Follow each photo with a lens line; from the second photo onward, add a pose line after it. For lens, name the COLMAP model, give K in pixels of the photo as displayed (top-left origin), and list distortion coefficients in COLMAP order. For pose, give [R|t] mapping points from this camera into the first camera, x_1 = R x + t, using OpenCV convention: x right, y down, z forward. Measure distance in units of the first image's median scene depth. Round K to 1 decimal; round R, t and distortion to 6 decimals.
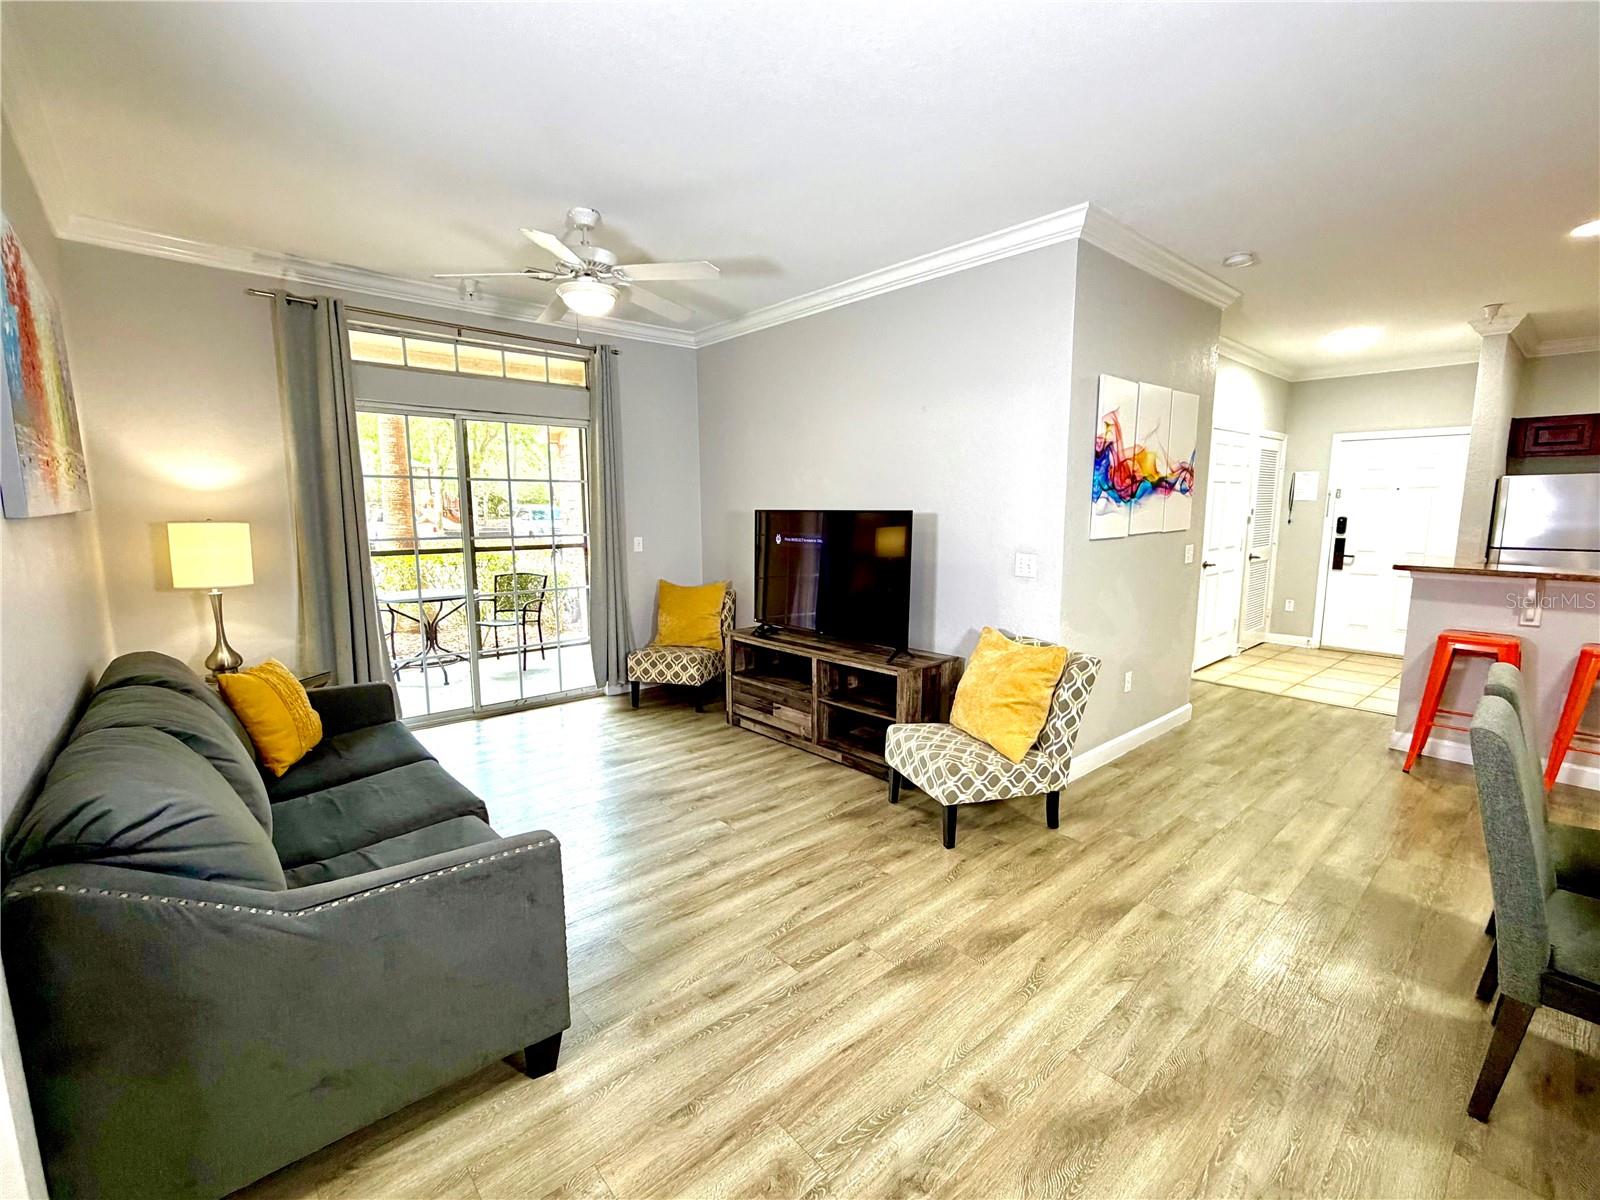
lens RADIAL K [[697.9, 0, 800.0], [0, 697.9, 600.0], [0, 0, 1]] dist [0.002232, 0.000472]
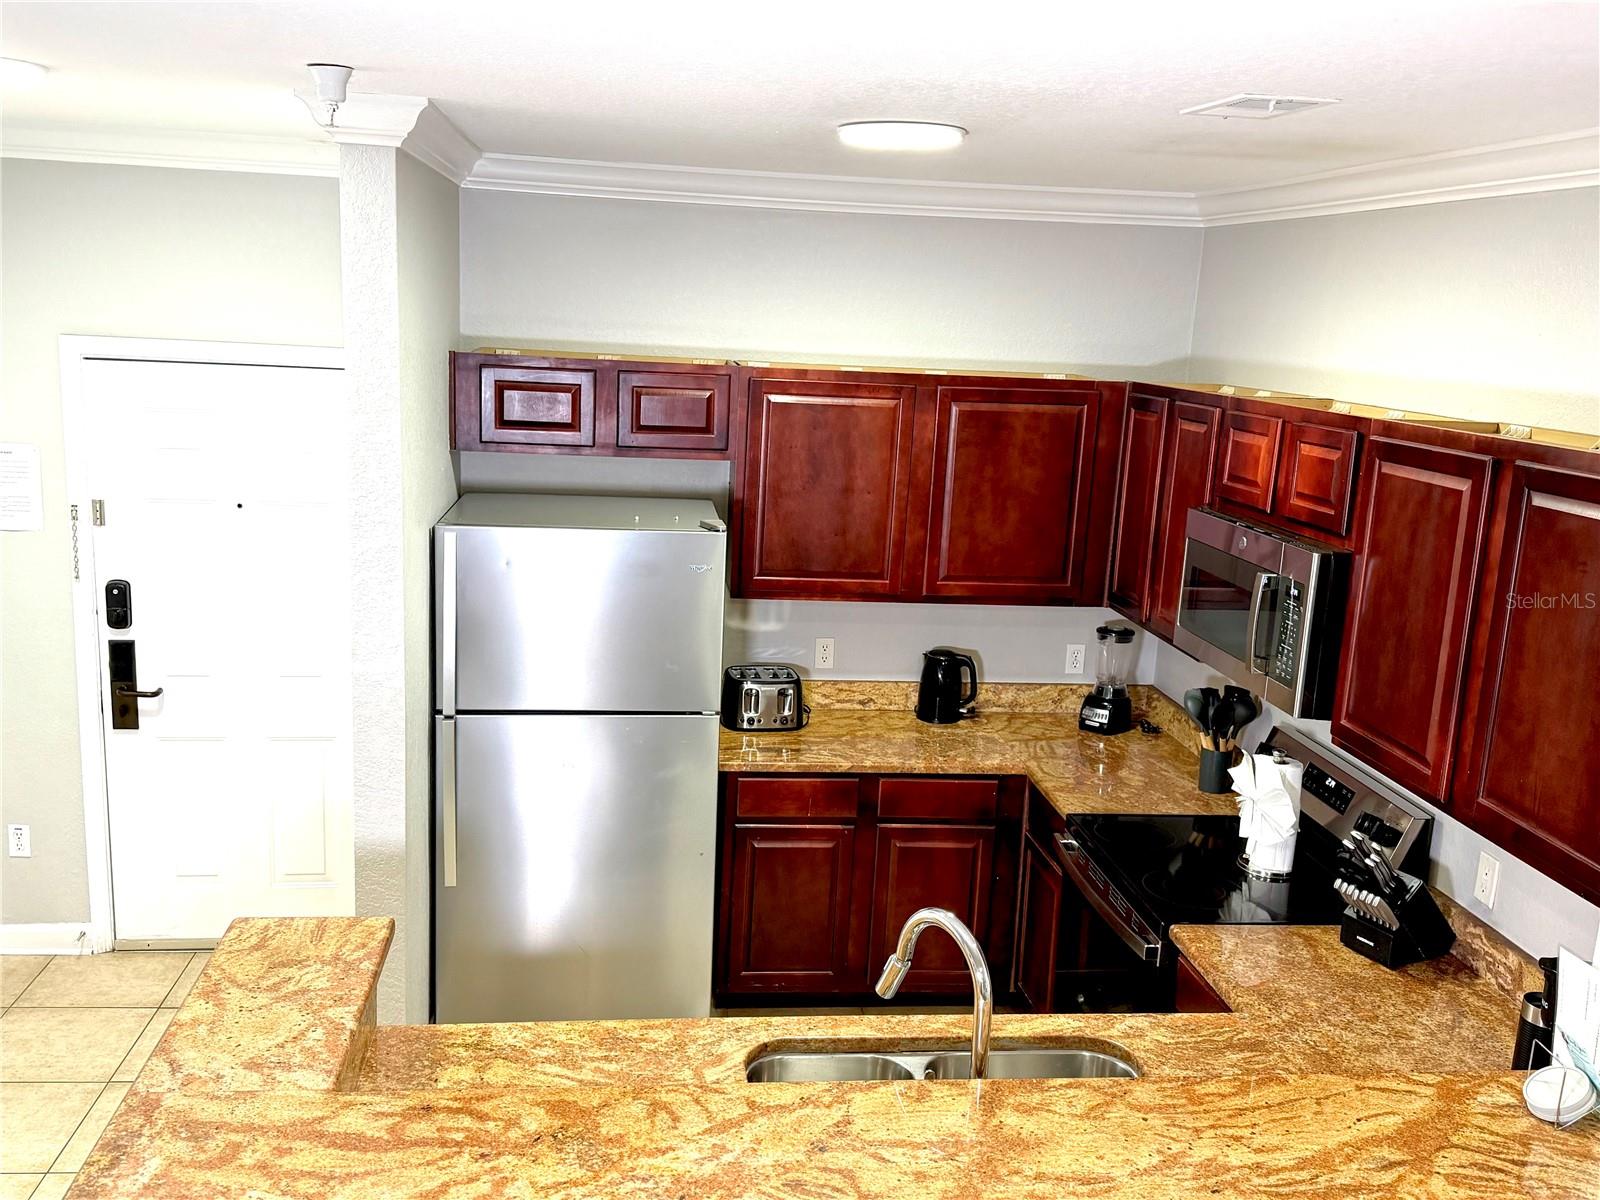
lens RADIAL K [[1448.4, 0, 800.0], [0, 1448.4, 600.0], [0, 0, 1]] dist [0.099064, -0.156576]
pose [[0.562915, -0.138751, 0.814785, 0.653037], [0.067621, 0.990235, 0.121911, -0.298306], [-0.823744, -0.013529, 0.566801, 0.555045]]
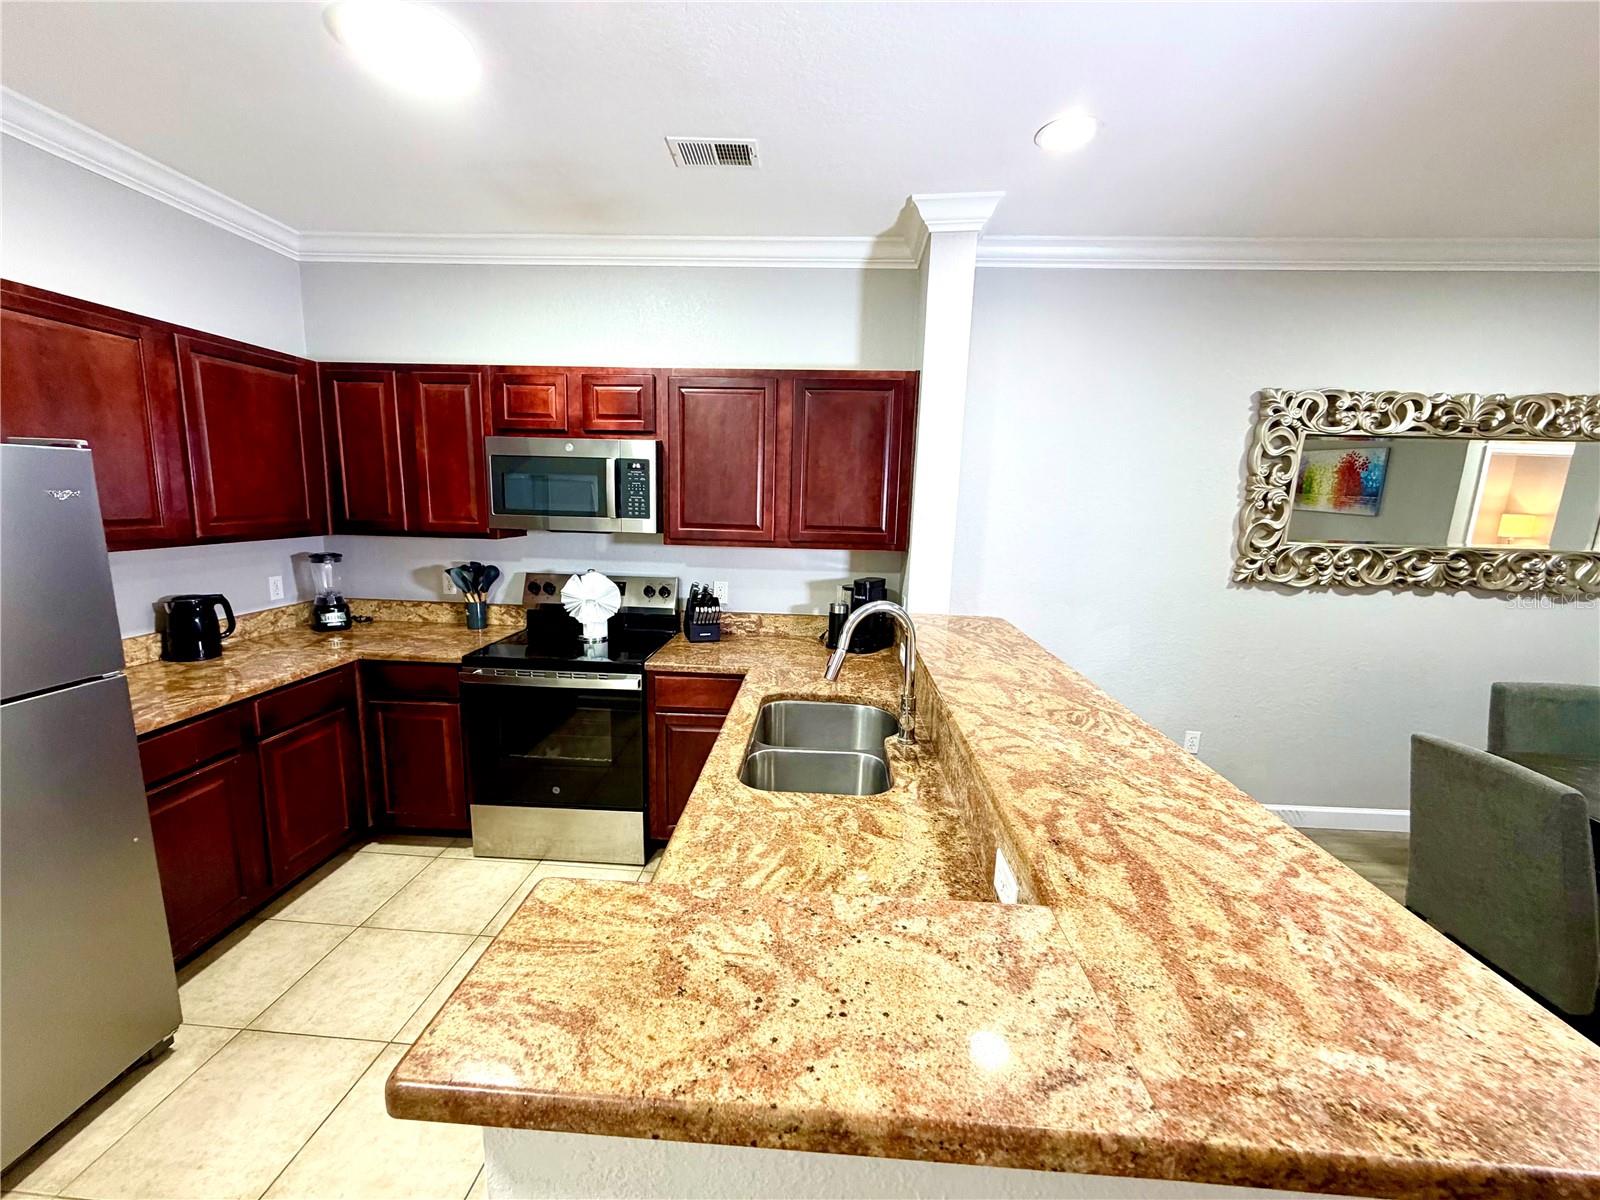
lens RADIAL K [[635.8, 0, 795.5], [0, 635.8, 600.5], [0, 0, 1]] dist [0.001320, -0.000473]
pose [[-0.711541, -0.135512, 0.689453, 0.917309], [0.071295, 0.962238, 0.262707, -0.204488], [-0.699018, 0.236081, -0.675011, 1.185953]]
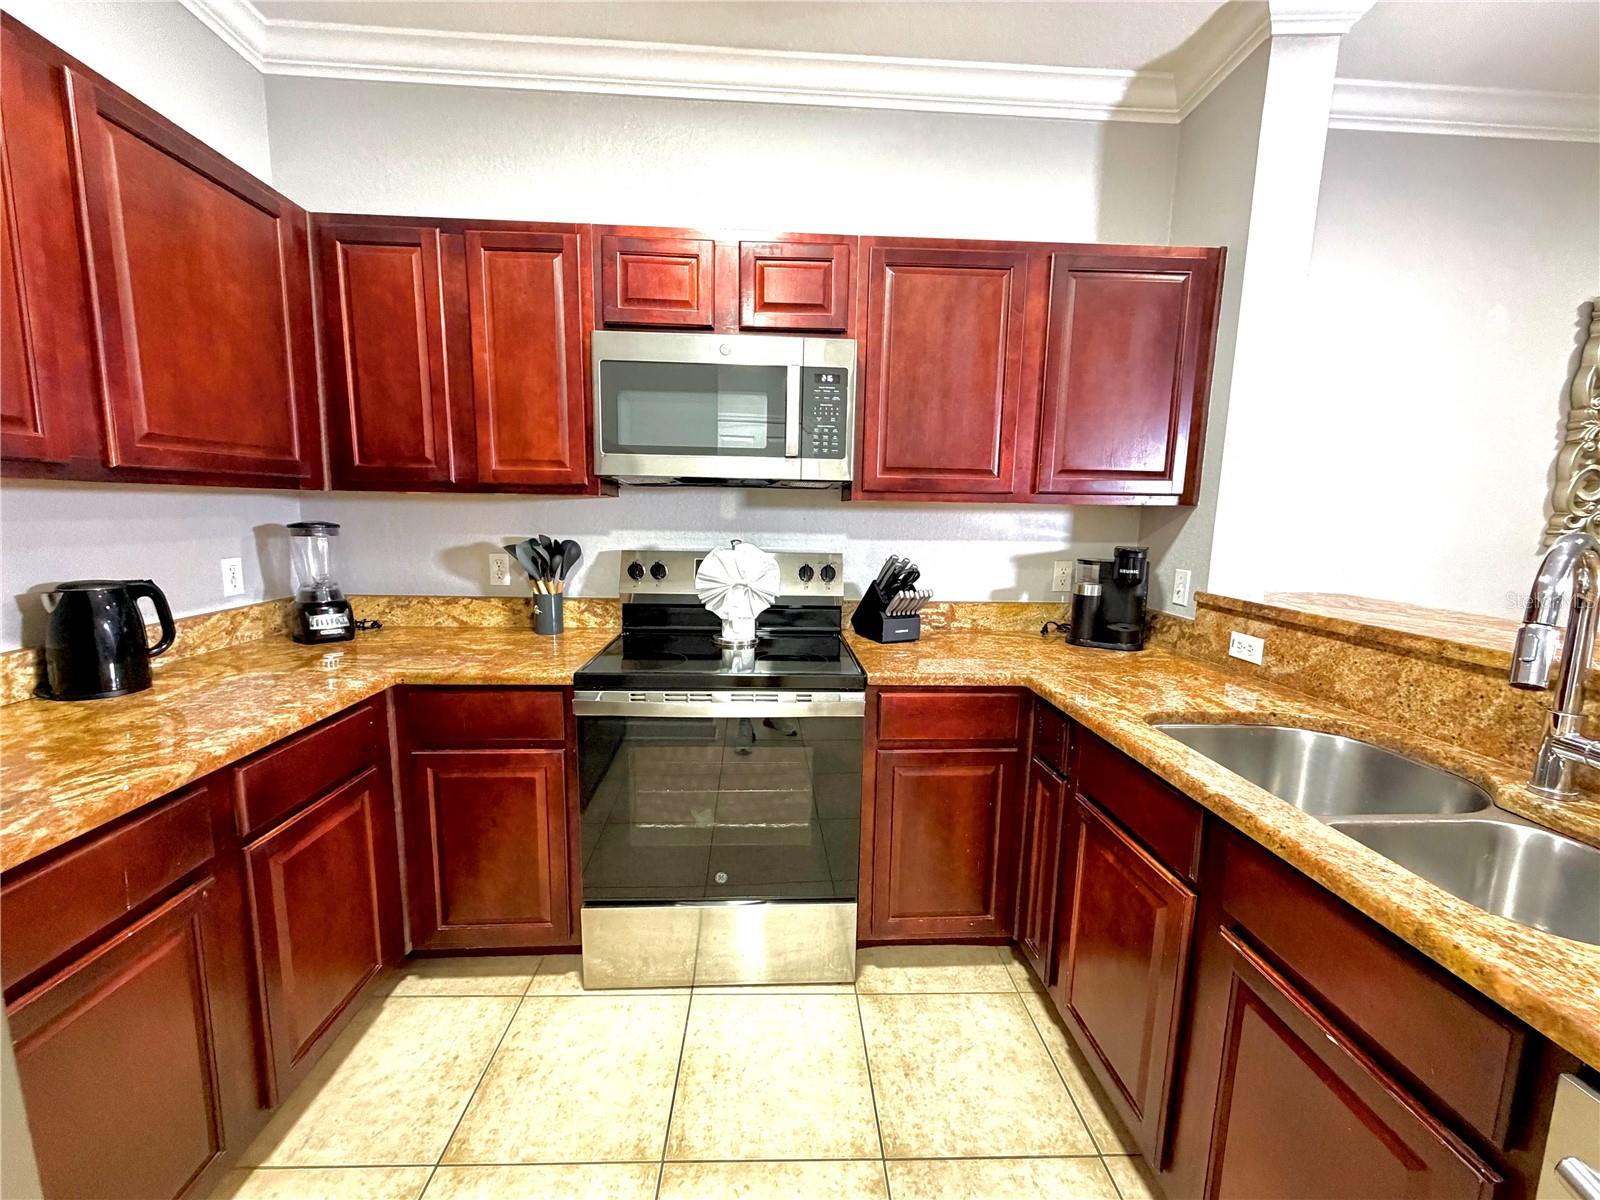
lens RADIAL K [[638.5, 0, 796.4], [0, 638.5, 600.7], [0, 0, 1]] dist [0.000386, 0.000334]
pose [[-0.781253, -0.105945, 0.615158, 1.250901], [0.068205, 0.965103, 0.252834, -0.139619], [-0.620477, 0.239484, -0.746763, 1.203116]]
